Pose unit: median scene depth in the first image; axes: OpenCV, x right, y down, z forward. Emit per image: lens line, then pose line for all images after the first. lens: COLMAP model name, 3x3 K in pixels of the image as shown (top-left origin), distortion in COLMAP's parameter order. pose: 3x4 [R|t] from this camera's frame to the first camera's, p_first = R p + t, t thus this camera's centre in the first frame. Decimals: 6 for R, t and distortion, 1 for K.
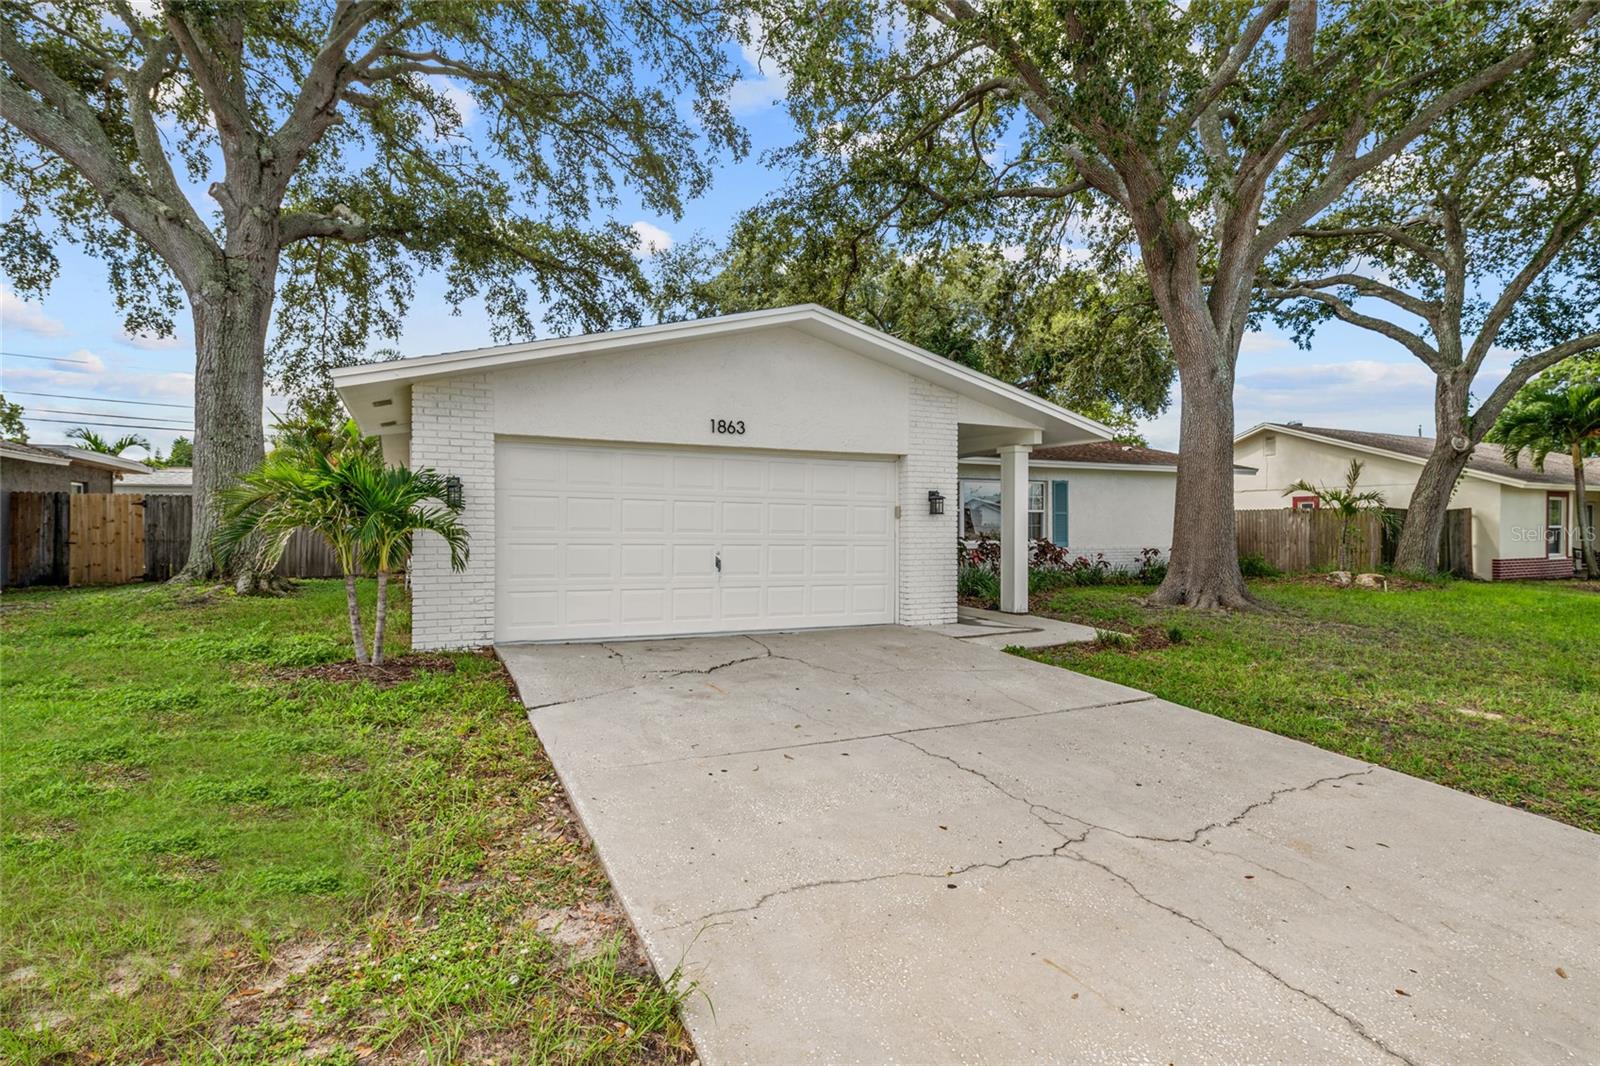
lens RADIAL K [[791.1, 0, 811.9], [0, 791.1, 535.4], [0, 0, 1]] dist [0.006638, -0.006565]
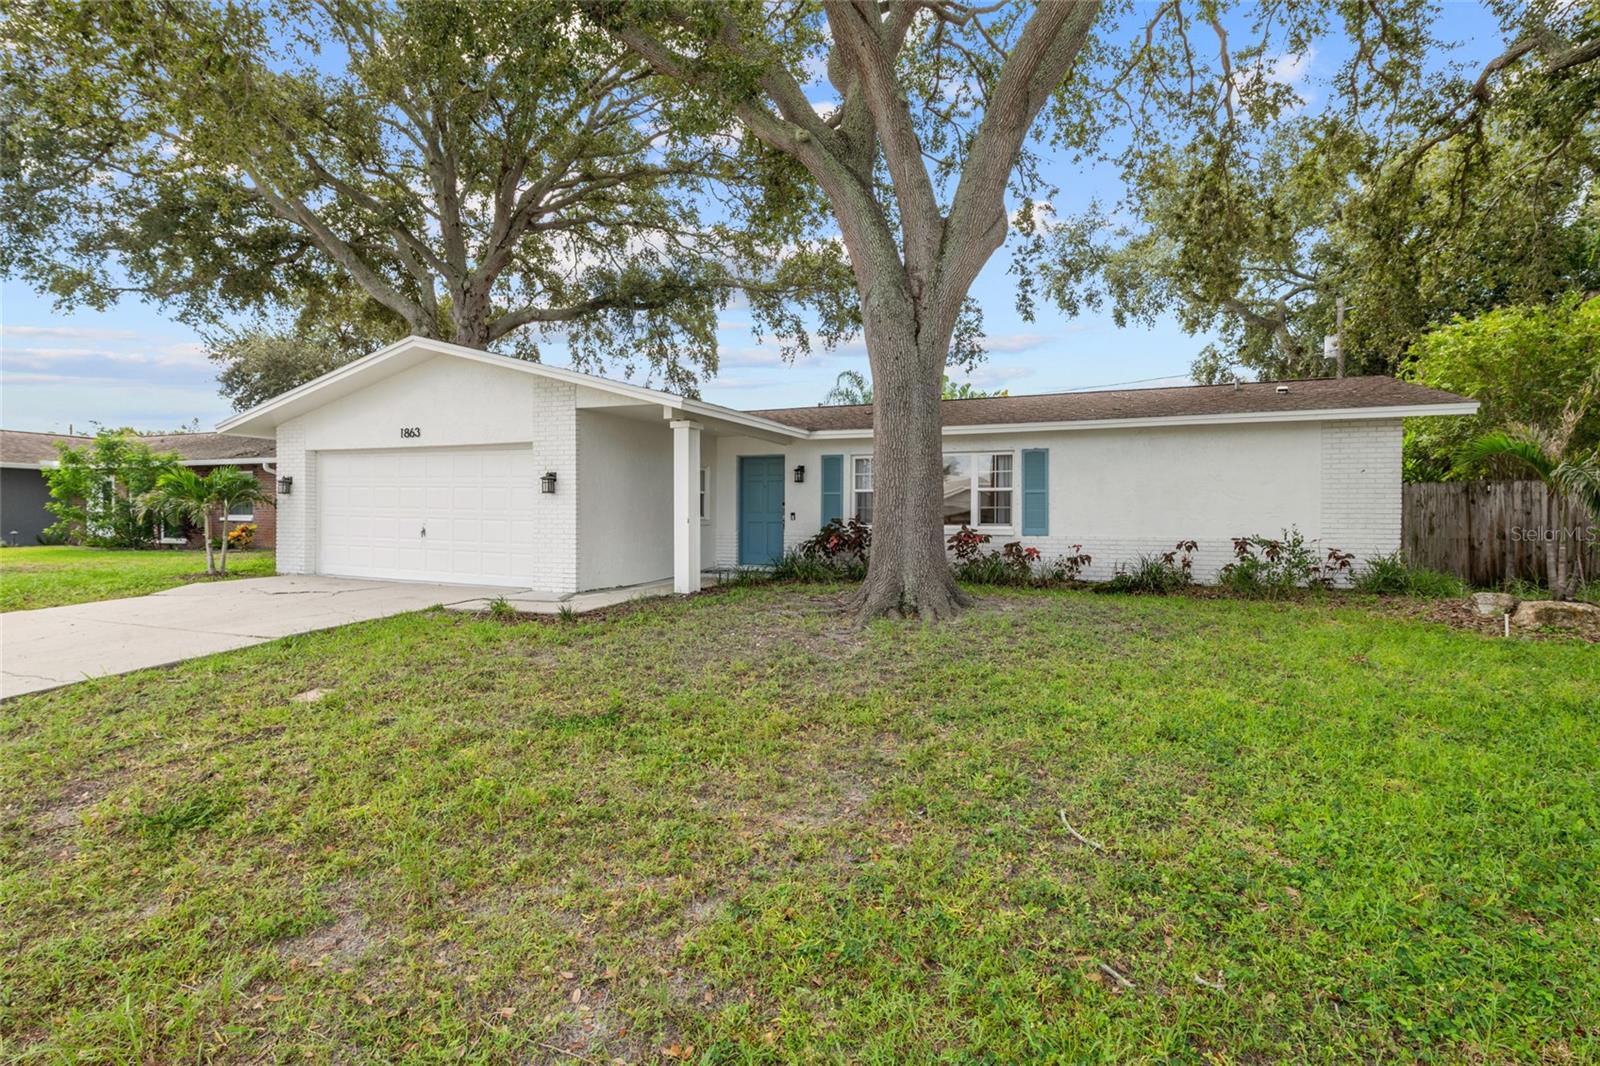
lens RADIAL K [[791.1, 0, 799.3], [0, 791.1, 528.3], [0, 0, 1]] dist [0.006638, -0.006565]
pose [[0.650504, 0.013305, -0.759386, 1.032392], [-0.014376, 0.999883, 0.005204, 0.010229], [0.759367, 0.007532, 0.650619, 0.451471]]
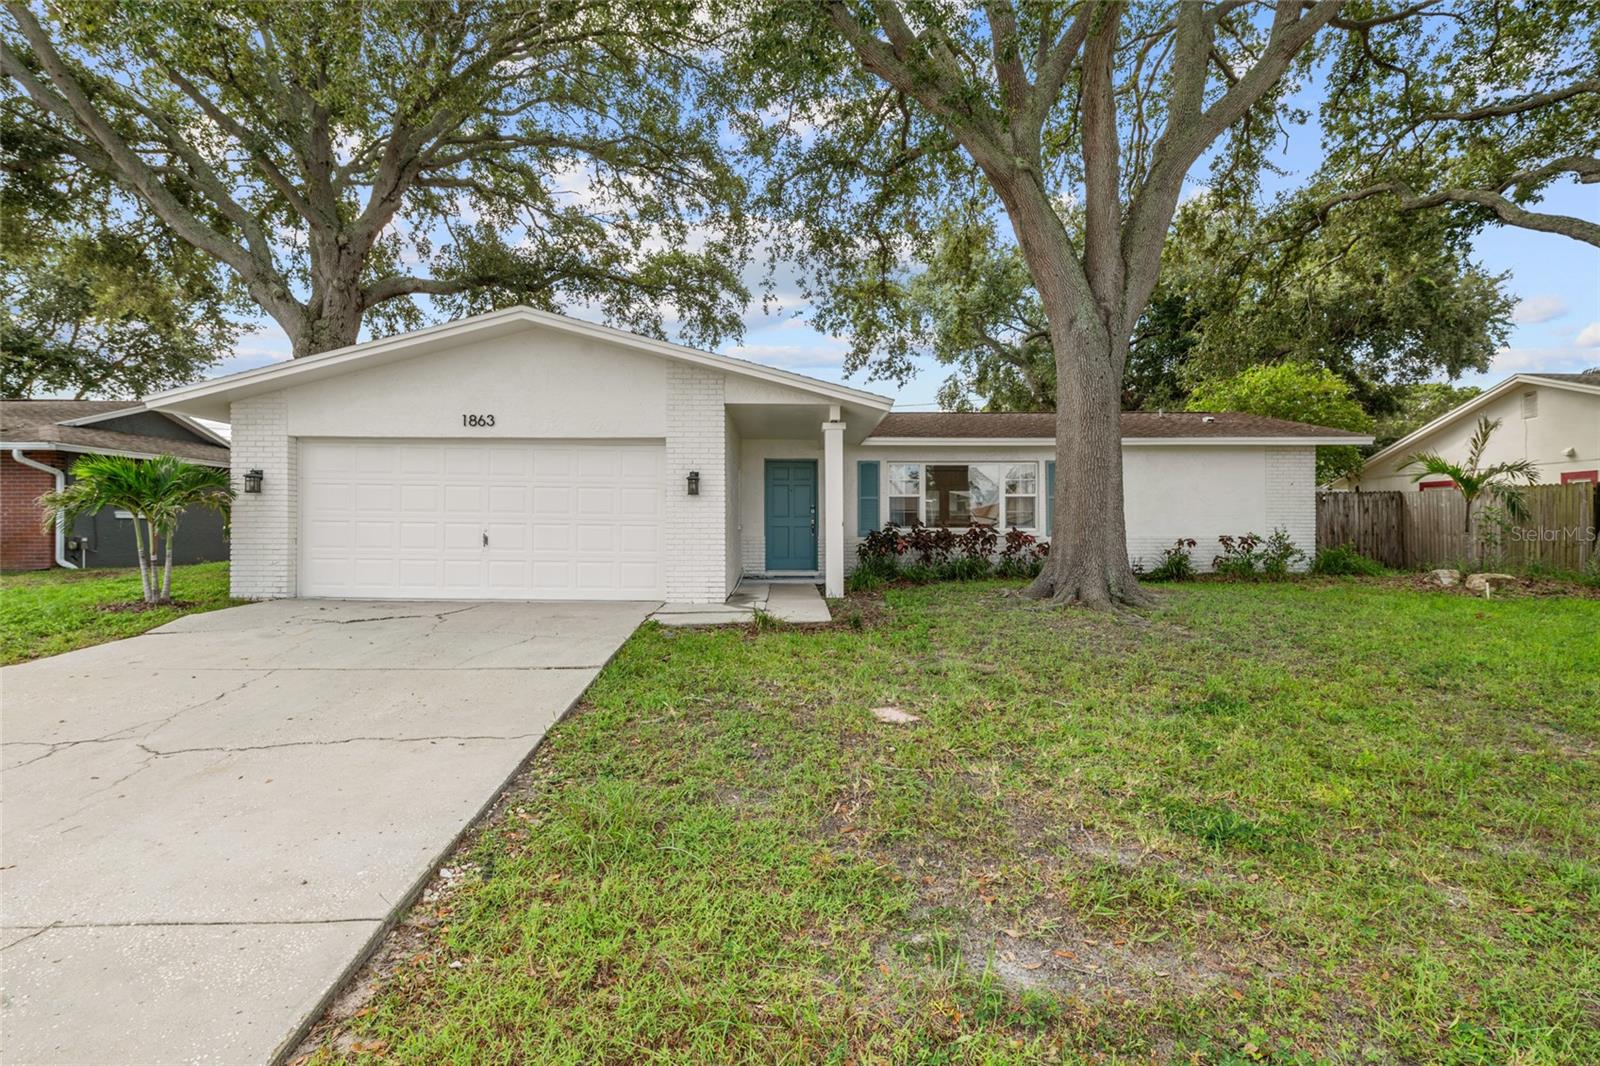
lens RADIAL K [[791.1, 0, 808.5], [0, 791.1, 526.7], [0, 0, 1]] dist [0.006638, -0.006565]
pose [[0.905372, -0.002300, -0.424613, 0.602649], [-0.002678, 0.999935, -0.011127, 0.021309], [0.424611, 0.011211, 0.905306, 0.118844]]
